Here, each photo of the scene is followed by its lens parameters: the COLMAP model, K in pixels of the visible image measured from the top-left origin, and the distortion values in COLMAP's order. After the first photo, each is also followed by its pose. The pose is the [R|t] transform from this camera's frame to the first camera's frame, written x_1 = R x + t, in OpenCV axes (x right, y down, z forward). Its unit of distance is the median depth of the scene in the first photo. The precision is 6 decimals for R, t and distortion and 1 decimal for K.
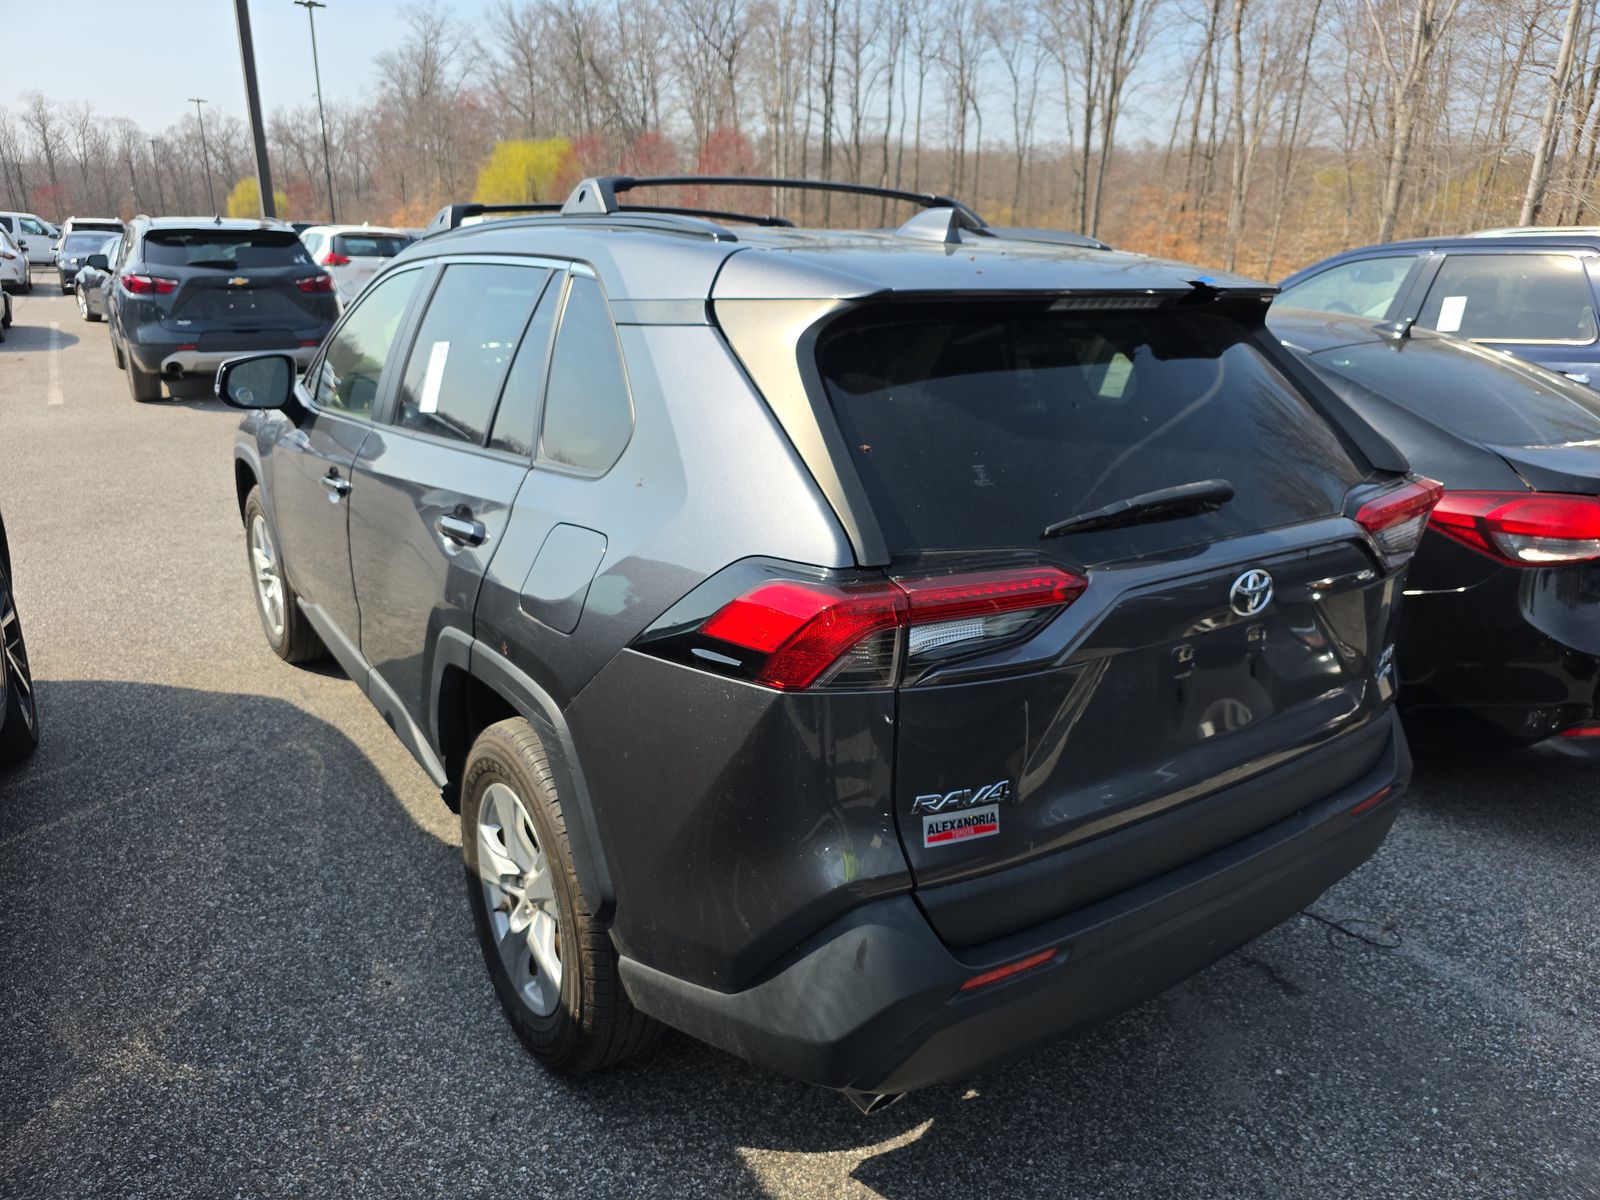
lens RADIAL K [[1101.3, 0, 806.2], [0, 1101.3, 609.0], [0, 0, 1]] dist [0.039950, -0.027866]
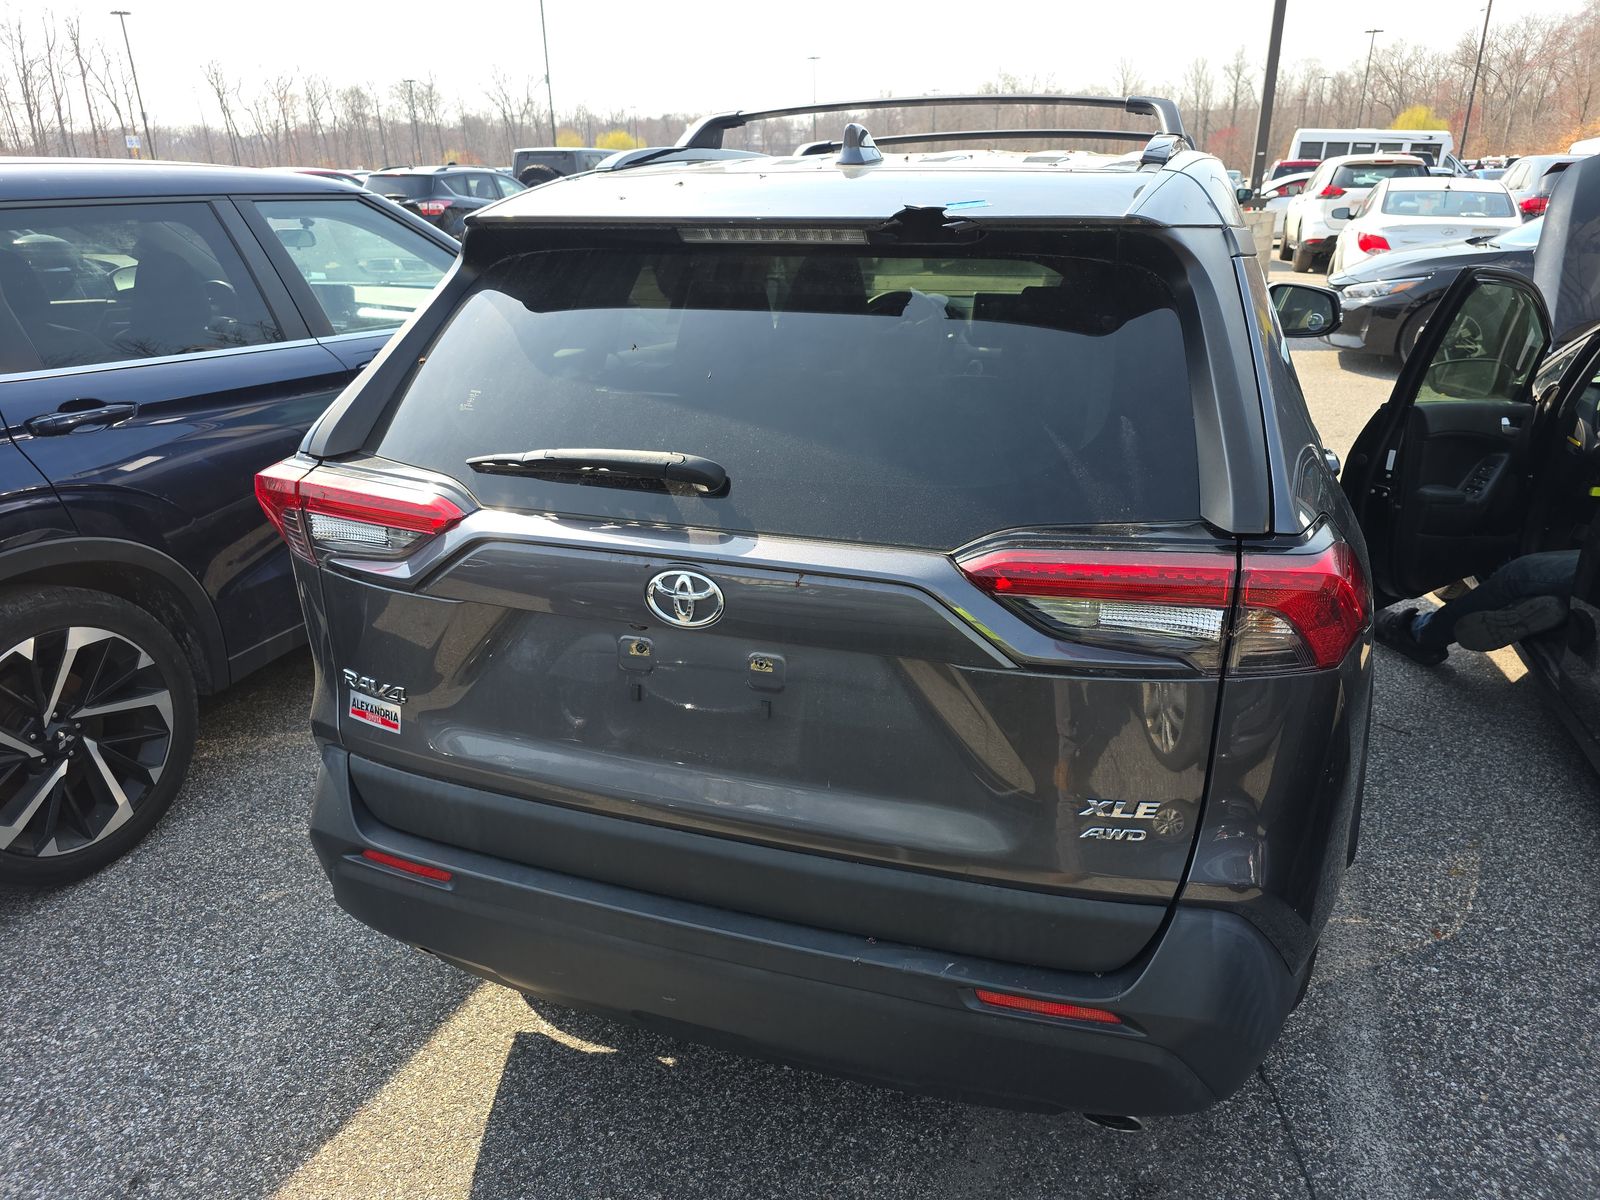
lens RADIAL K [[1101.3, 0, 803.0], [0, 1101.3, 589.3], [0, 0, 1]] dist [0.039950, -0.027866]
pose [[0.592869, 0.259458, -0.762357, 0.904430], [-0.230666, 0.961723, 0.147925, -0.135770], [0.771557, 0.088149, 0.630023, 0.475084]]
